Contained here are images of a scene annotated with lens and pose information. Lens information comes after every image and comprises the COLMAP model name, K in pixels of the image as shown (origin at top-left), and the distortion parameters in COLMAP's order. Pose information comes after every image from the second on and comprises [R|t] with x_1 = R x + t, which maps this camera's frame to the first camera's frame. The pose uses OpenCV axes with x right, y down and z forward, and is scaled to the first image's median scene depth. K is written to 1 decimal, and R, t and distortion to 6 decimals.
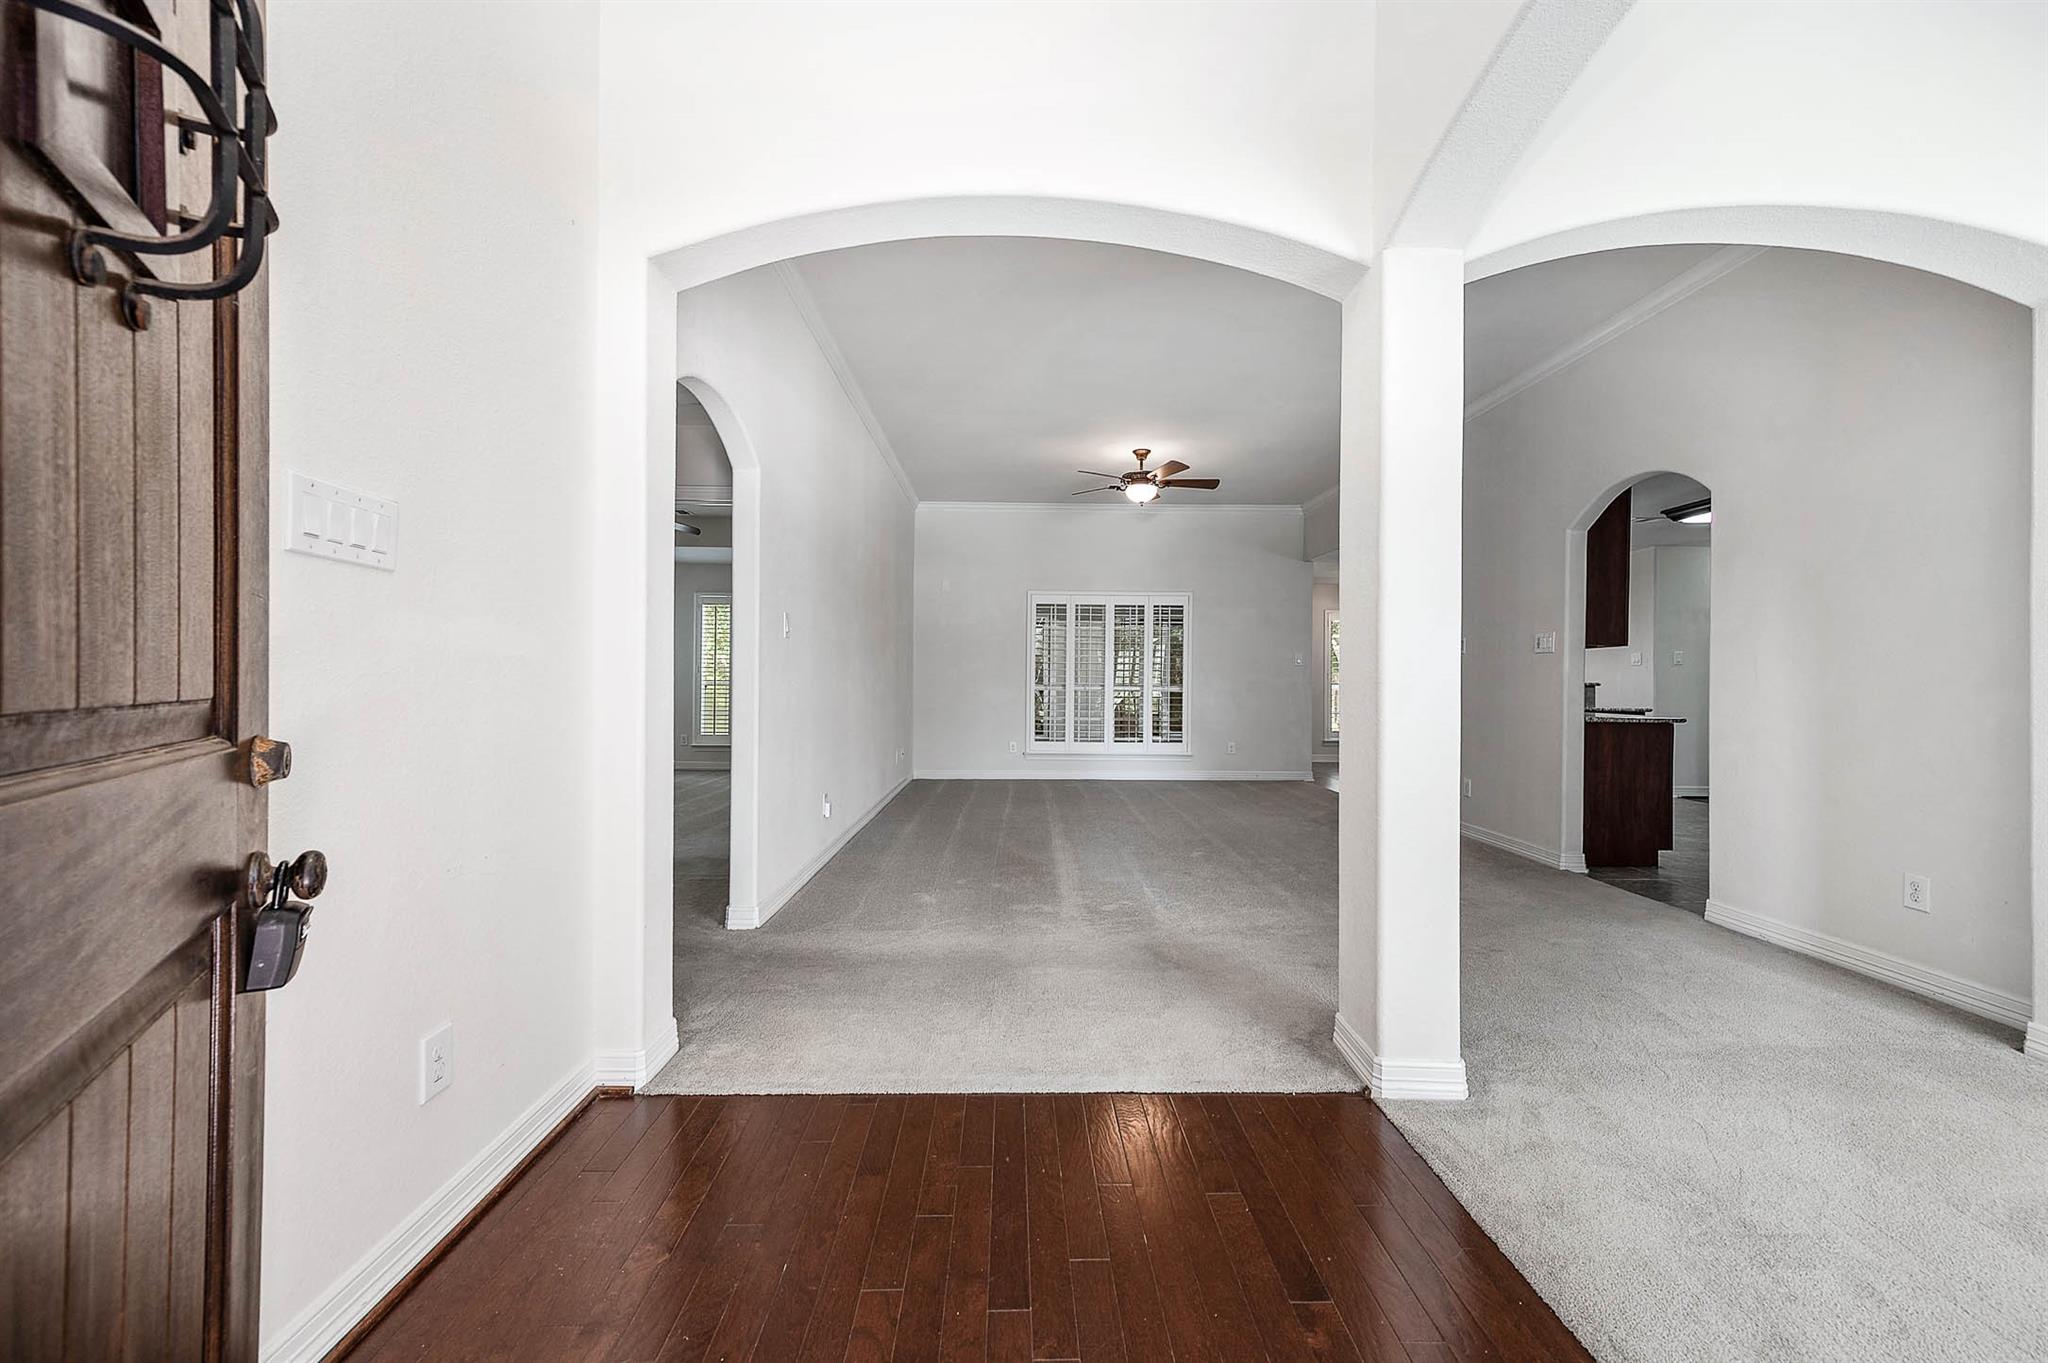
lens RADIAL K [[800.2, 0, 1032.5], [0, 800.2, 679.1], [0, 0, 1]] dist [0.012390, 0.000499]
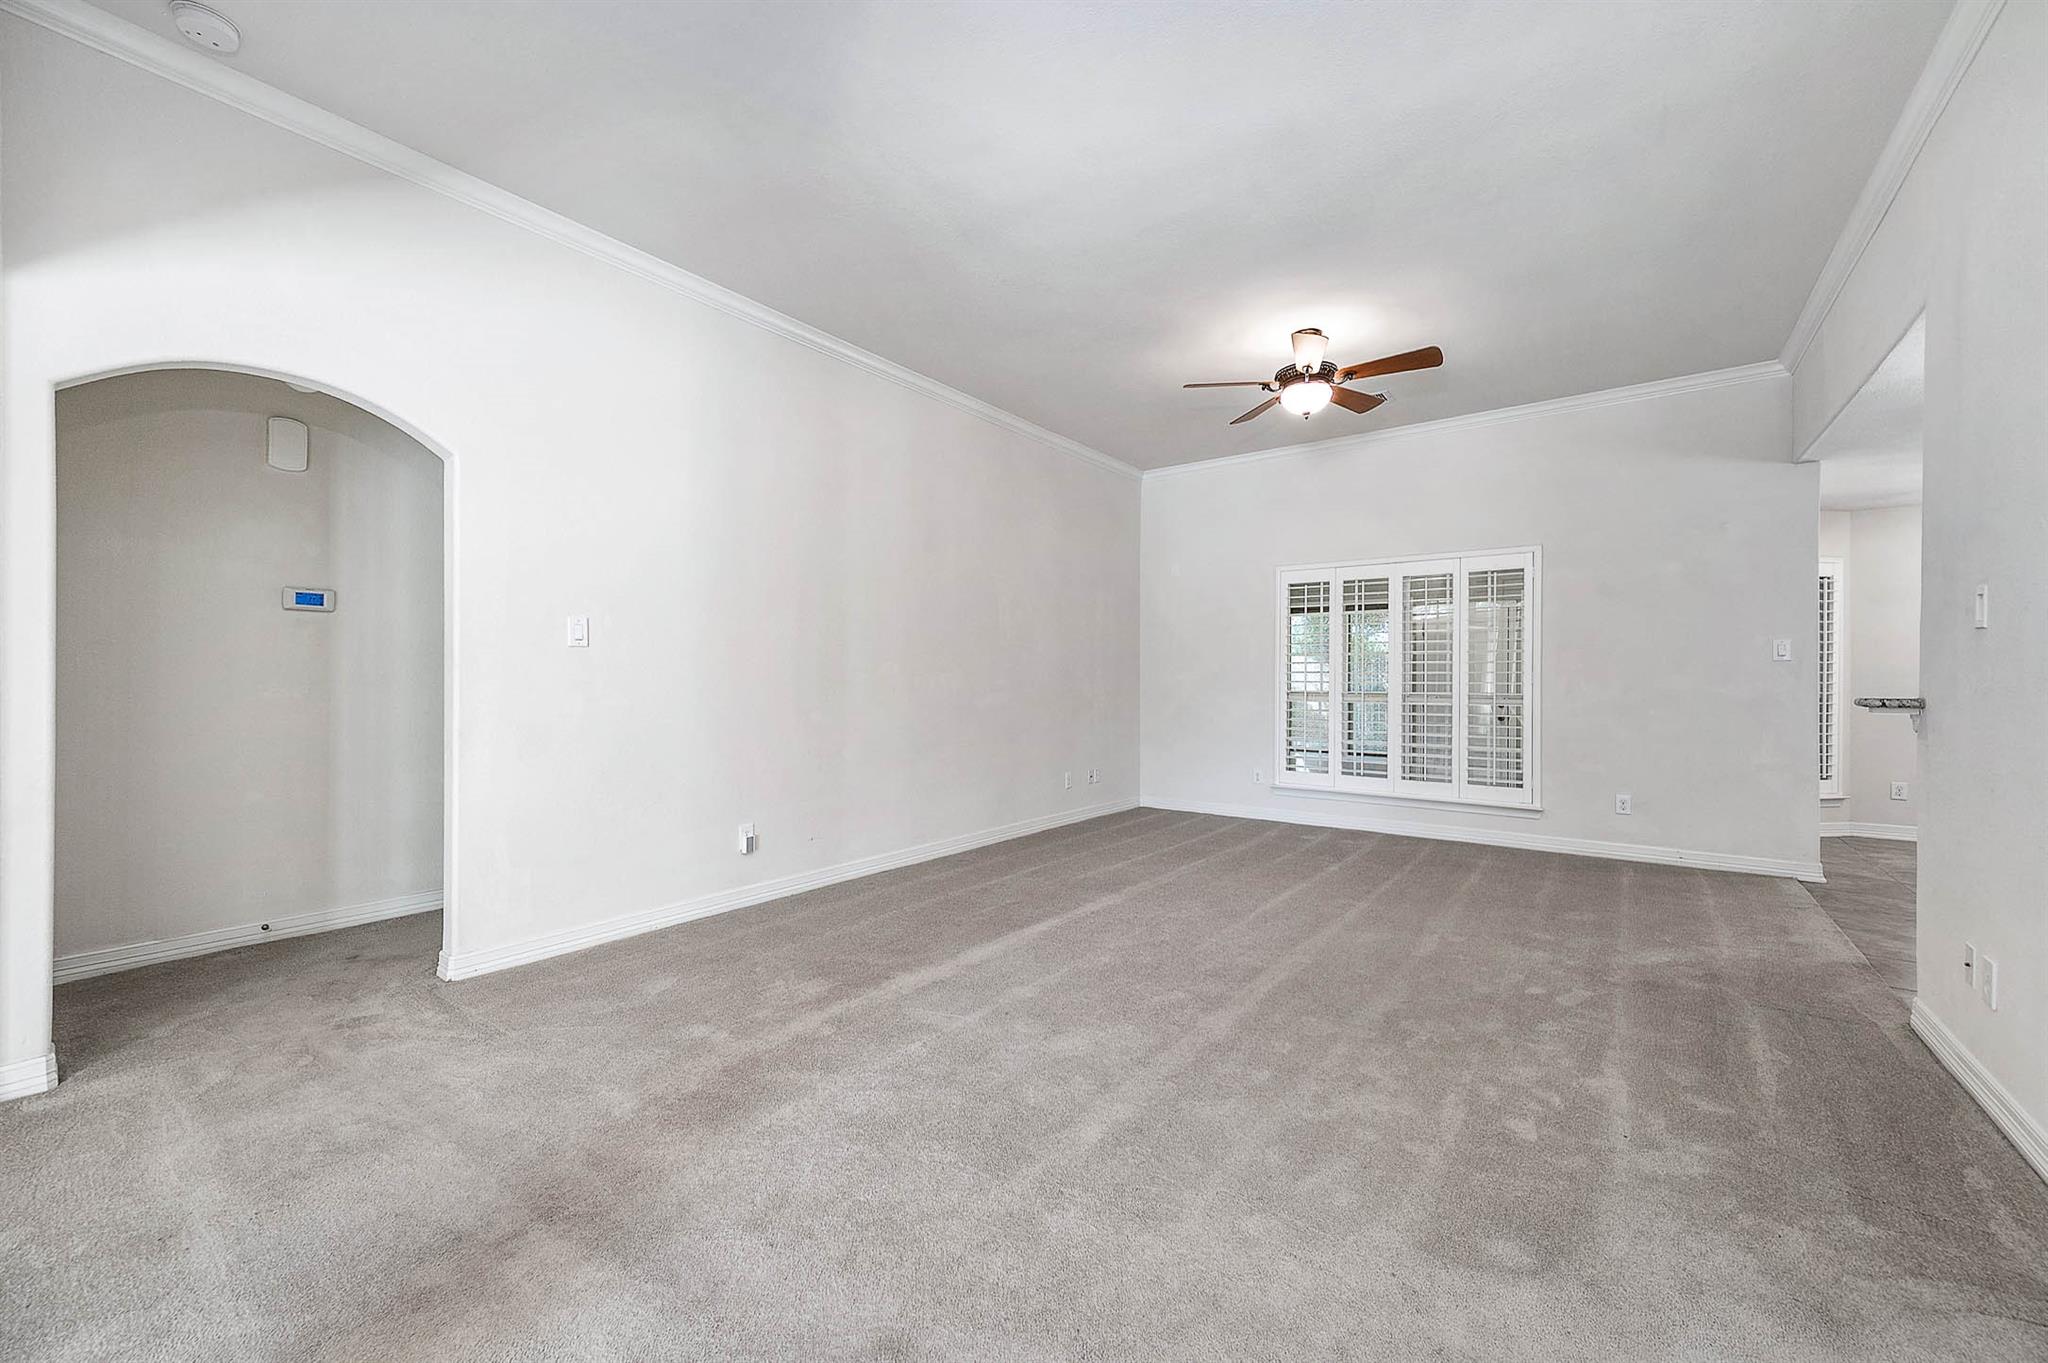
lens RADIAL K [[800.2, 0, 1032.3], [0, 800.2, 680.3], [0, 0, 1]] dist [0.012390, 0.000499]
pose [[0.783447, -0.004974, -0.621438, 0.278380], [0.005216, 0.999985, -0.001429, -0.005627], [0.621436, -0.002122, 0.783462, 0.275004]]
